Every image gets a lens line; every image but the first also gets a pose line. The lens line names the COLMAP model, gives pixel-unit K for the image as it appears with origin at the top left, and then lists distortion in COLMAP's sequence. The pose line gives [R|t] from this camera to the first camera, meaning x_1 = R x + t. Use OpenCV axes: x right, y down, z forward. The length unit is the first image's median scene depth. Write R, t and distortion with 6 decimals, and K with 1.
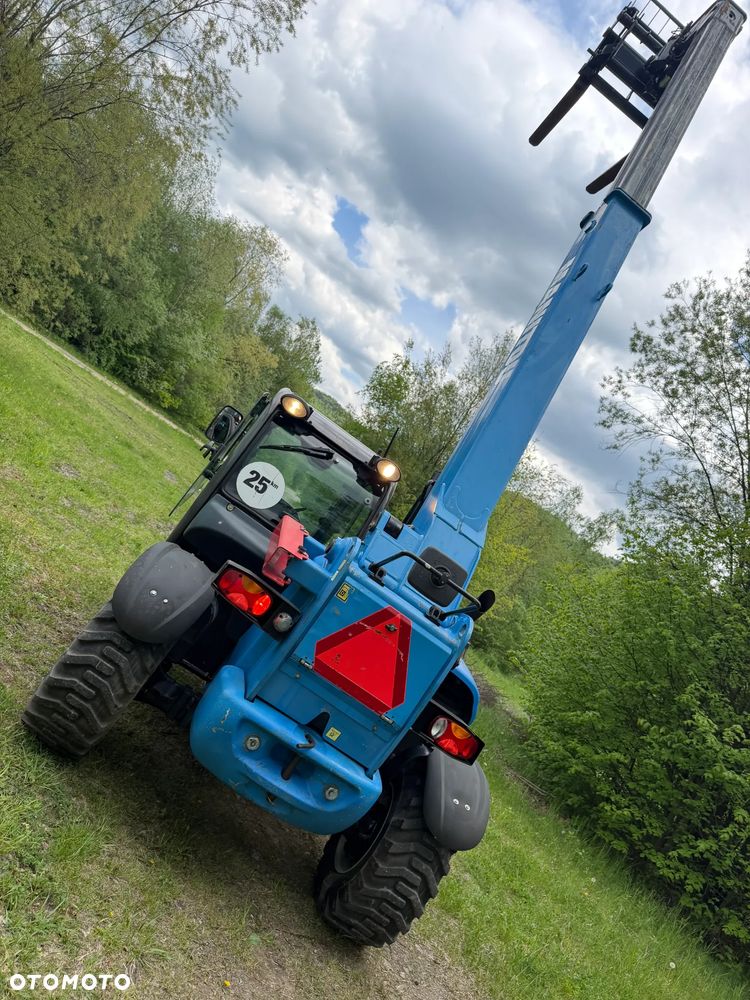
lens RADIAL K [[766.9, 0, 375.0], [0, 766.9, 500.0], [0, 0, 1]] dist [0.150248, -0.204976]
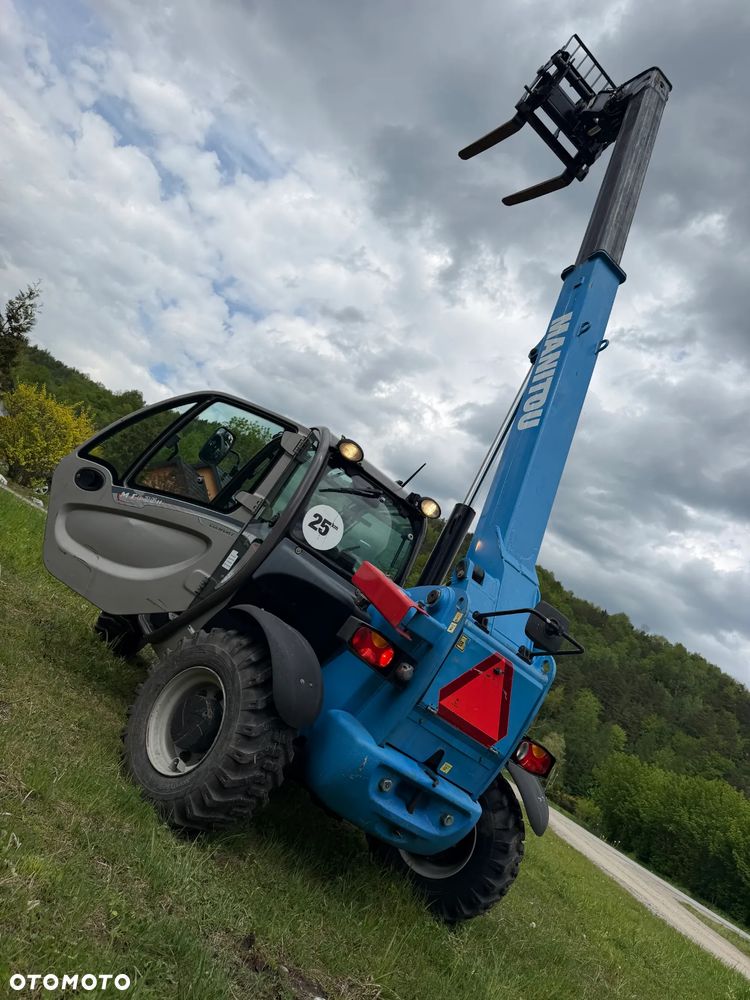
lens RADIAL K [[766.9, 0, 375.0], [0, 766.9, 500.0], [0, 0, 1]] dist [0.150248, -0.204976]
pose [[0.963083, -0.012702, 0.268904, -0.446787], [-0.004163, 0.998064, 0.062055, -0.150383], [-0.269172, -0.060884, 0.961166, -0.022783]]
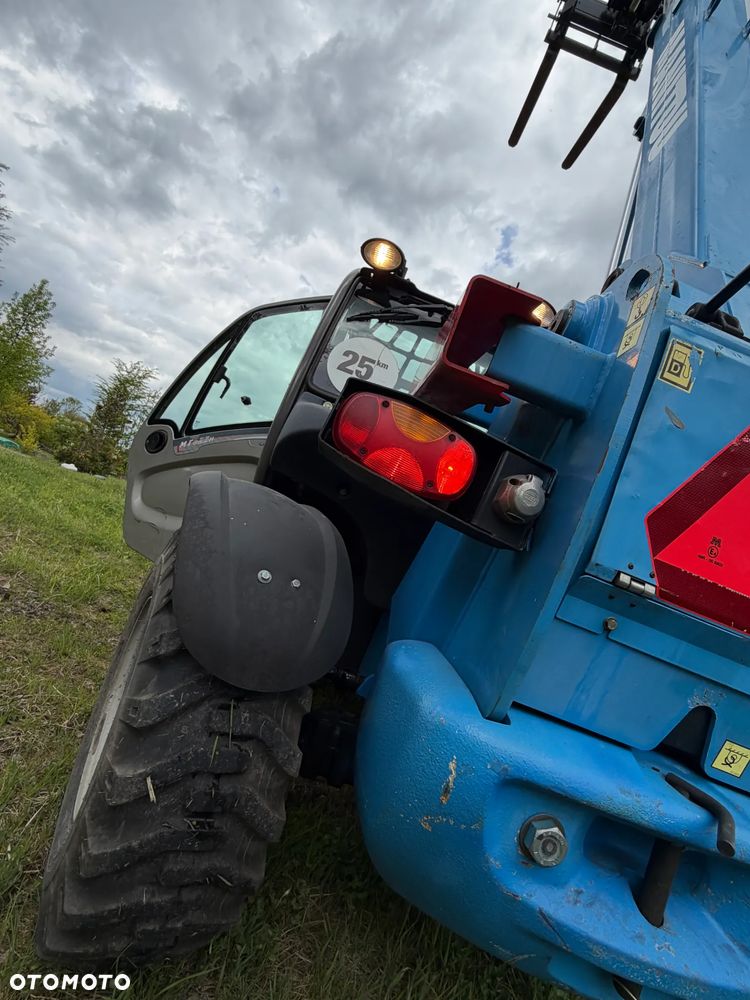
lens RADIAL K [[454.6, 0, 372.6], [0, 454.6, 507.1], [0, 0, 1]] dist [0.002554, 0.000455]
pose [[0.966638, -0.244155, -0.077456, -0.172494], [0.238121, 0.967975, -0.079513, 0.162410], [0.094388, 0.058416, 0.993820, 0.761454]]
